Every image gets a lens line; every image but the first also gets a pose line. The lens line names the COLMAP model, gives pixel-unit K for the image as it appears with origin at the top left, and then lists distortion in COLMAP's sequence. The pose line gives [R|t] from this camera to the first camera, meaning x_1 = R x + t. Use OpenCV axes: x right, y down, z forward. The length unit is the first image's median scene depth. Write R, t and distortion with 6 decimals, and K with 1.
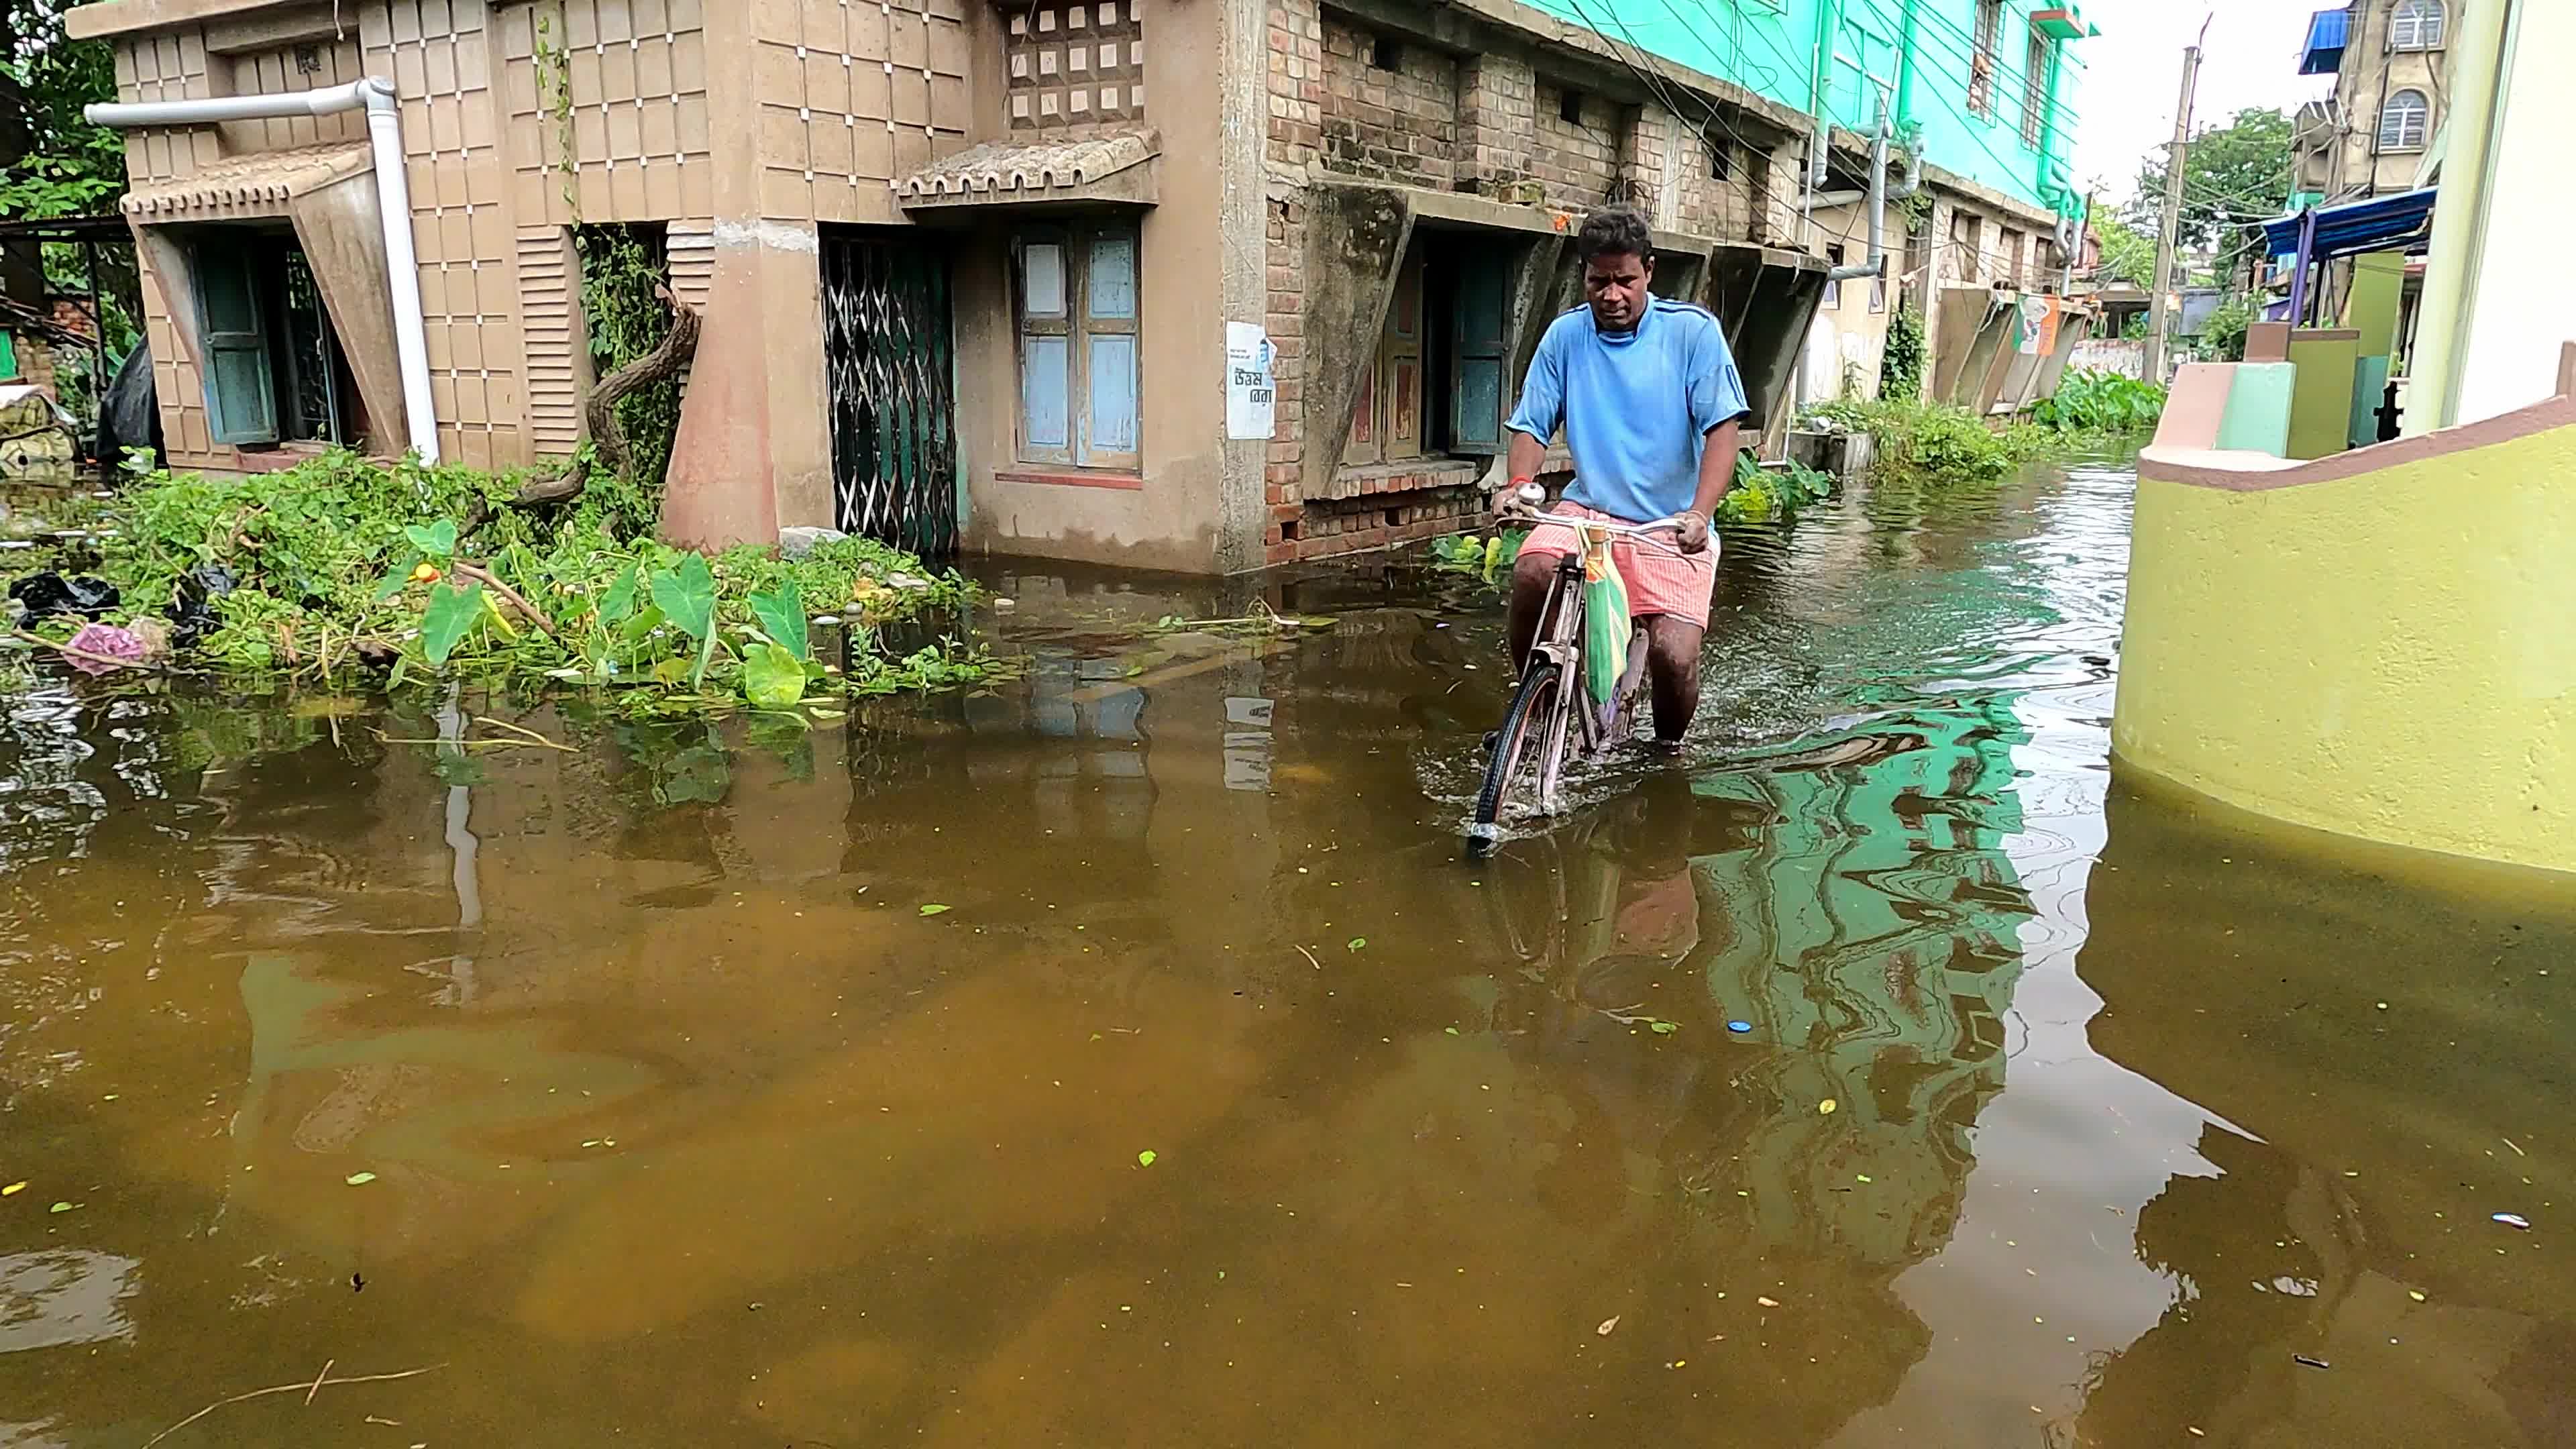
lens RADIAL K [[1653.8, 0, 1288.0], [0, 1653.8, 724.5], [0, 0, 1]] dist [-0.004923, 0.000976]
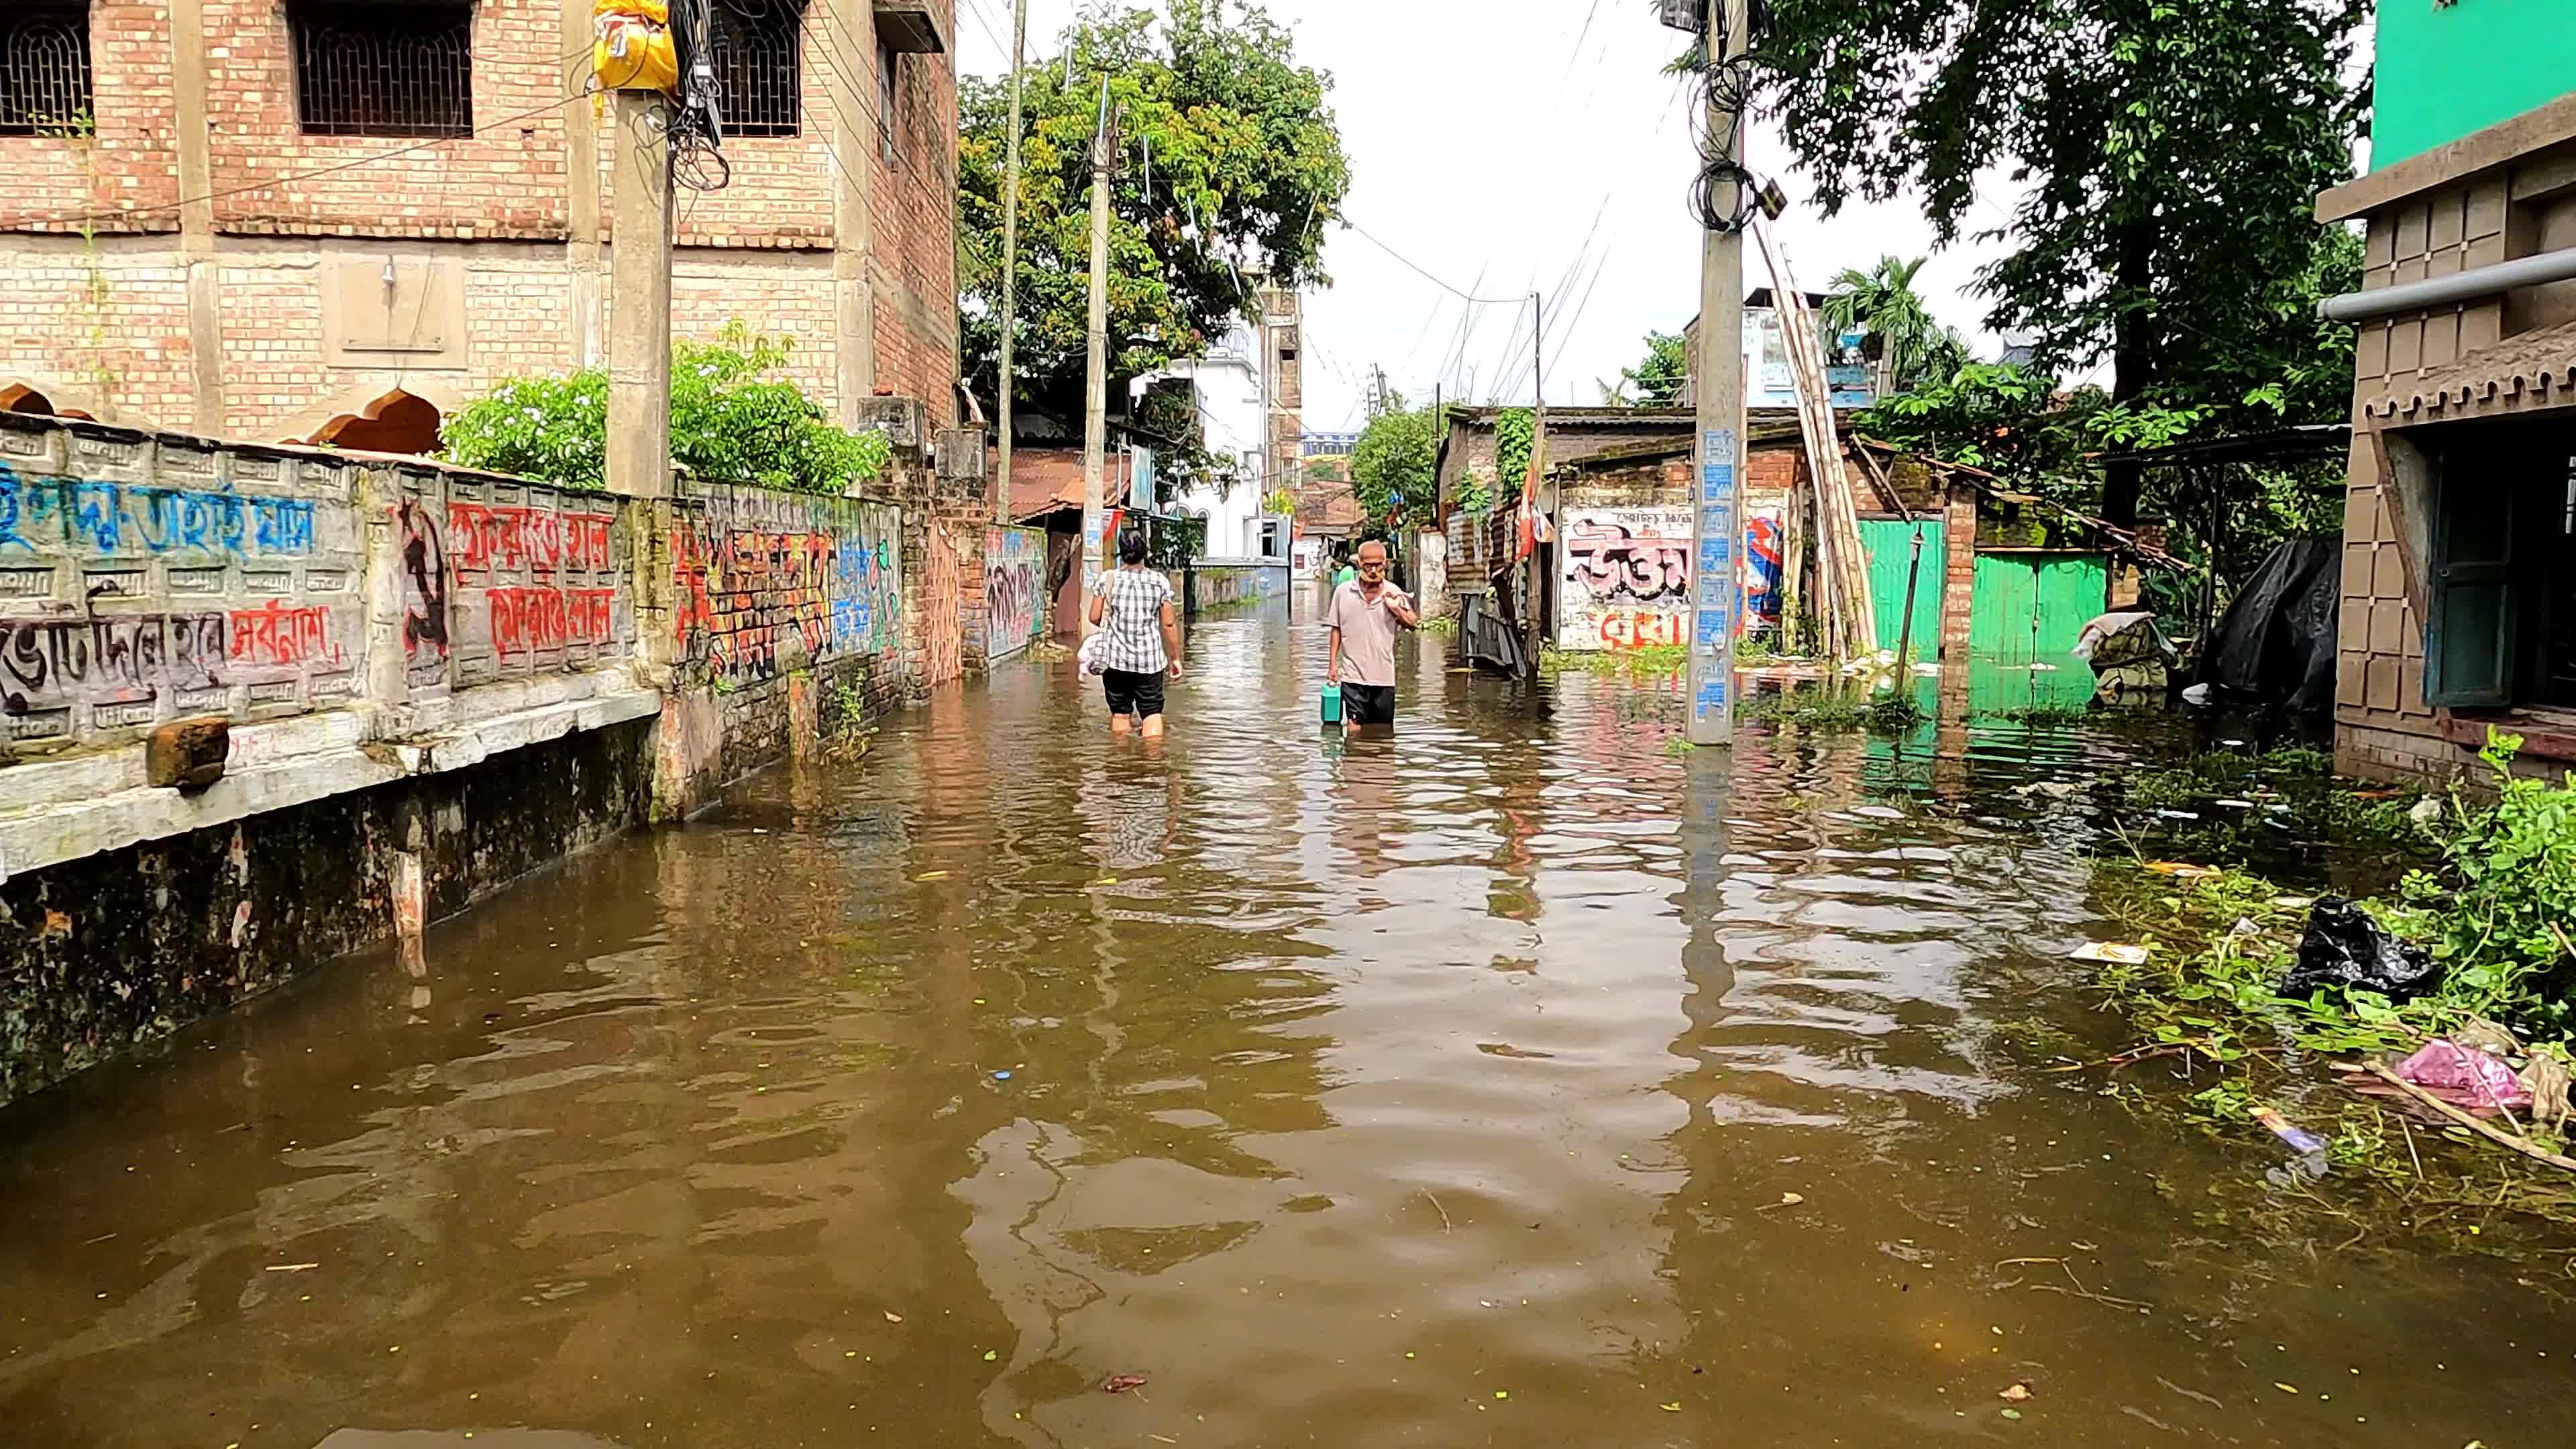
lens RADIAL K [[1653.8, 0, 1288.0], [0, 1653.8, 724.5], [0, 0, 1]] dist [-0.004923, 0.000976]
pose [[0.478036, 0.075582, -0.875082, -0.261576], [-0.185441, 0.982518, -0.016440, -0.057218], [0.858541, 0.170134, 0.483695, 0.201687]]
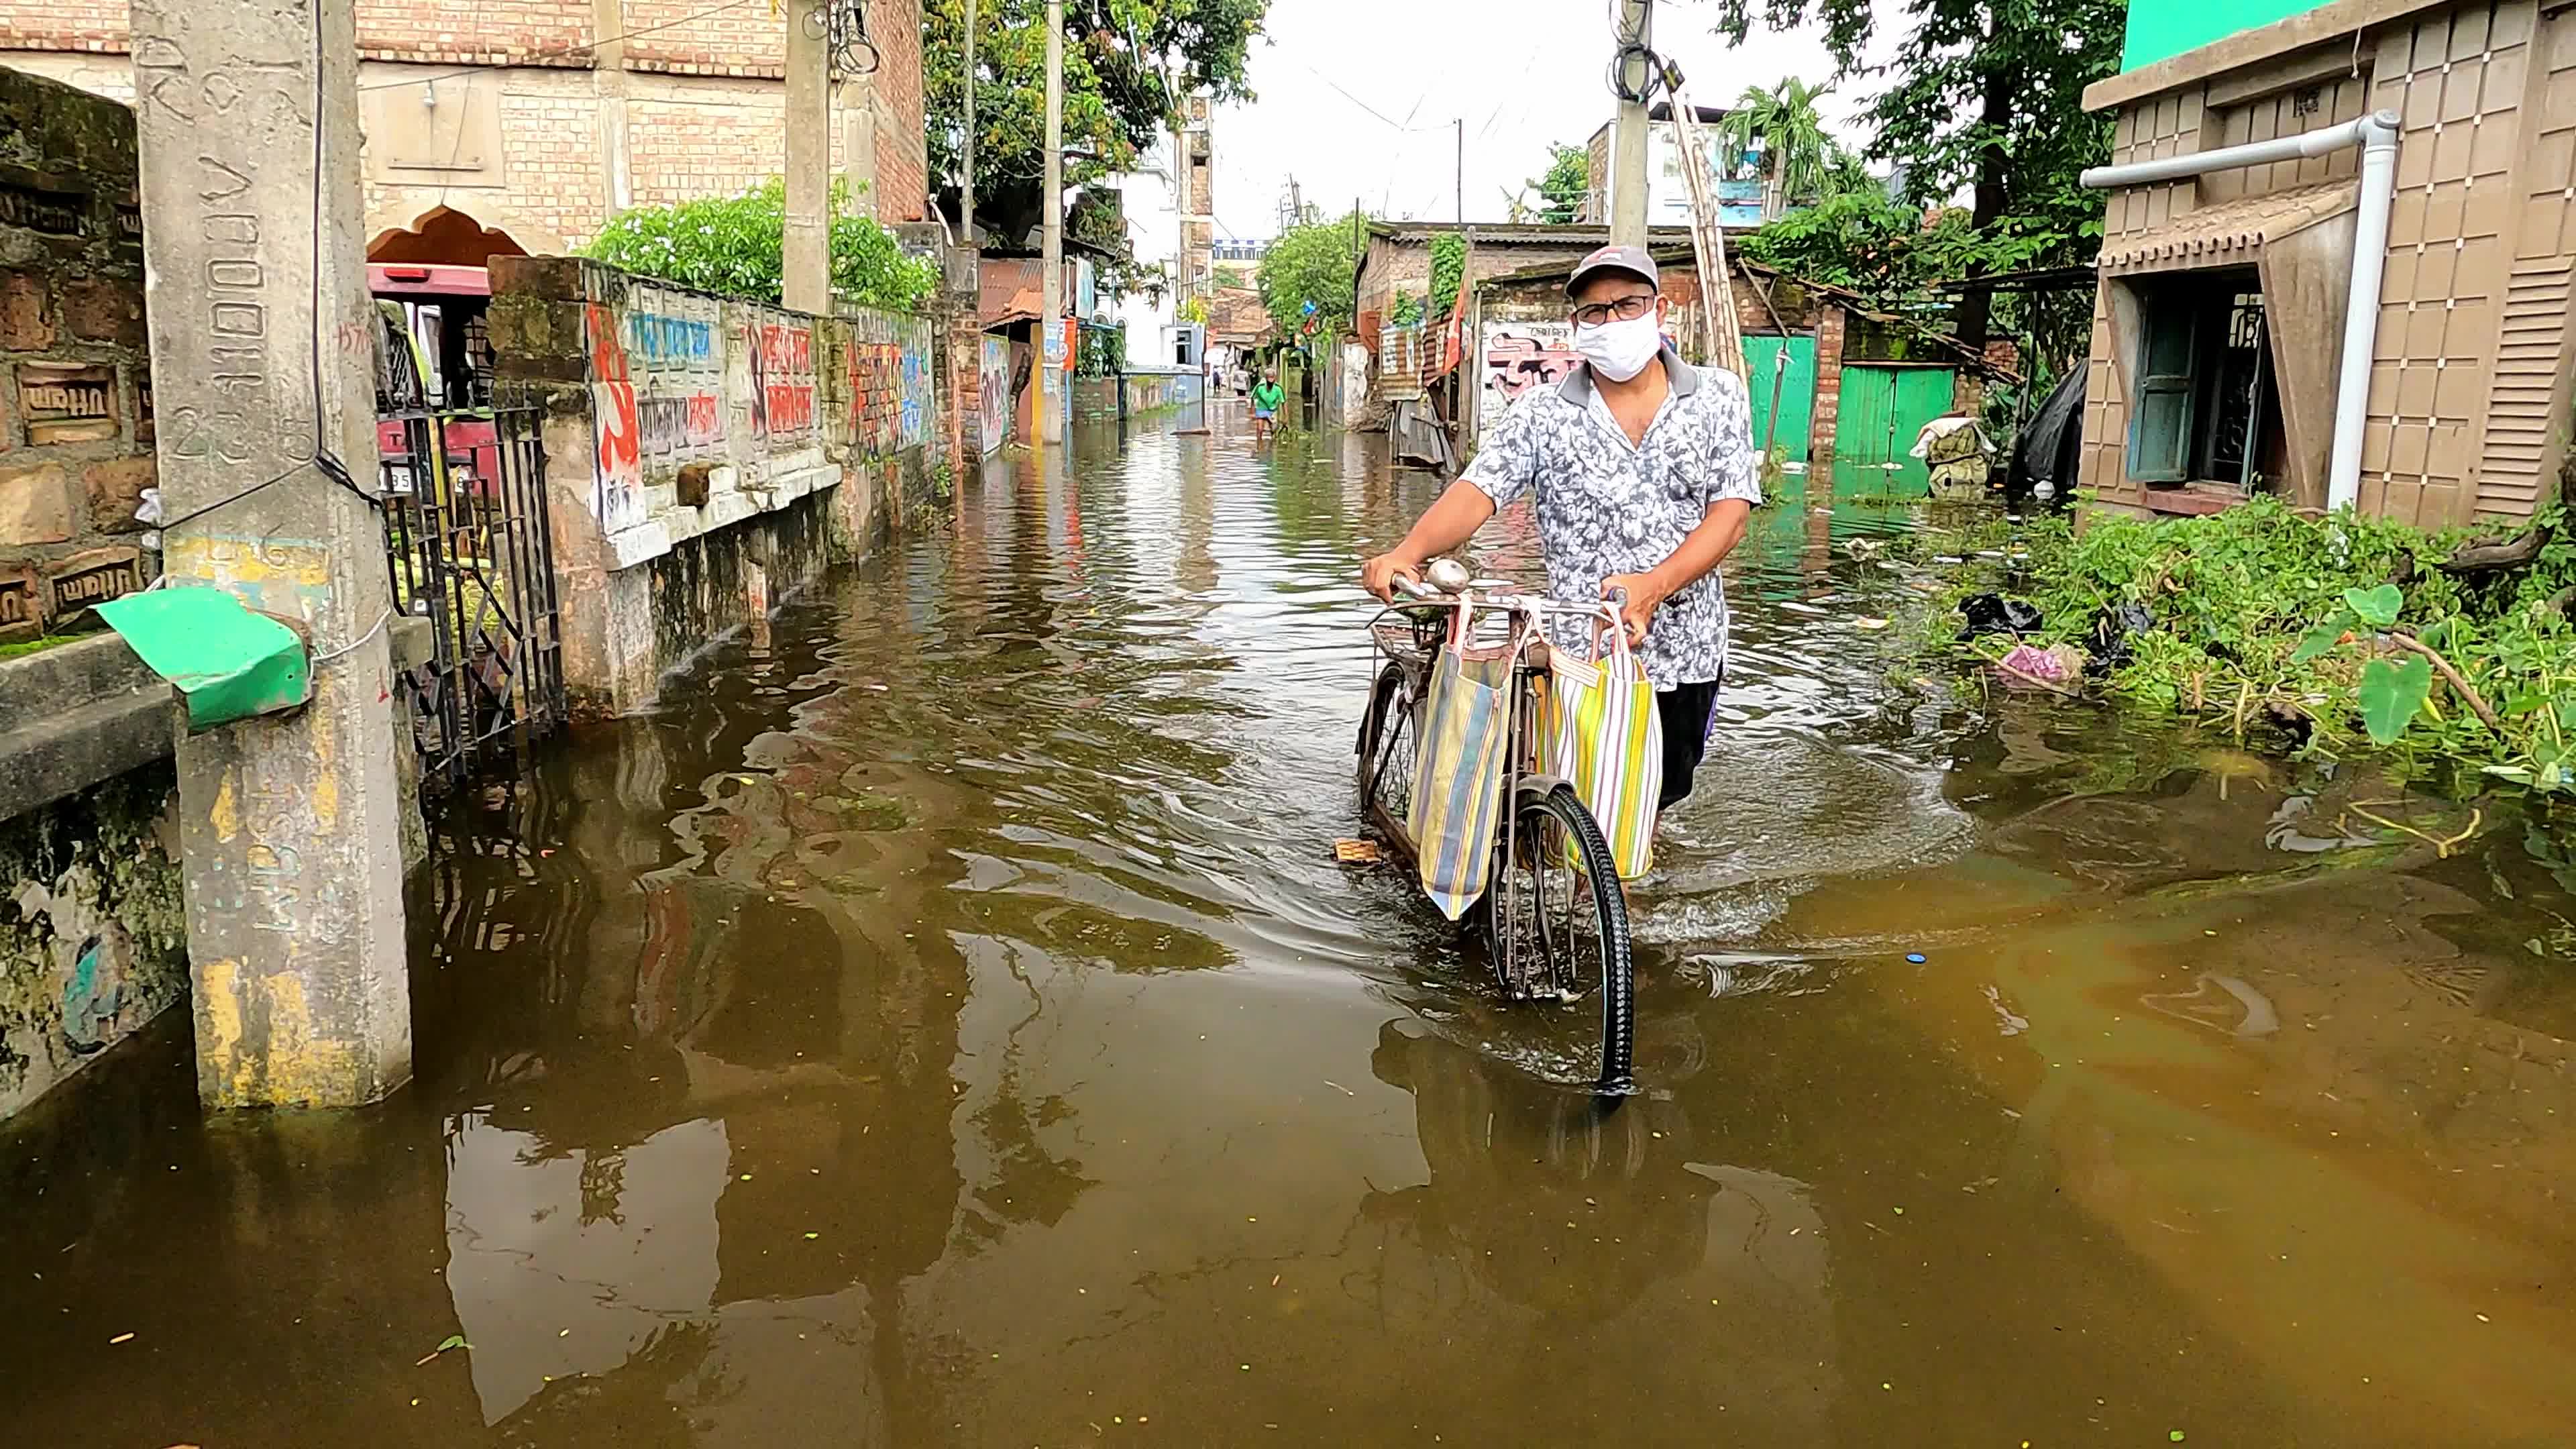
lens RADIAL K [[1653.8, 0, 1288.0], [0, 1653.8, 724.5], [0, 0, 1]] dist [-0.004923, 0.000976]
pose [[0.532427, 0.170232, -0.829182, -0.036279], [-0.184319, 0.979380, 0.082714, -0.006108], [0.826165, 0.108794, 0.552825, -0.013924]]
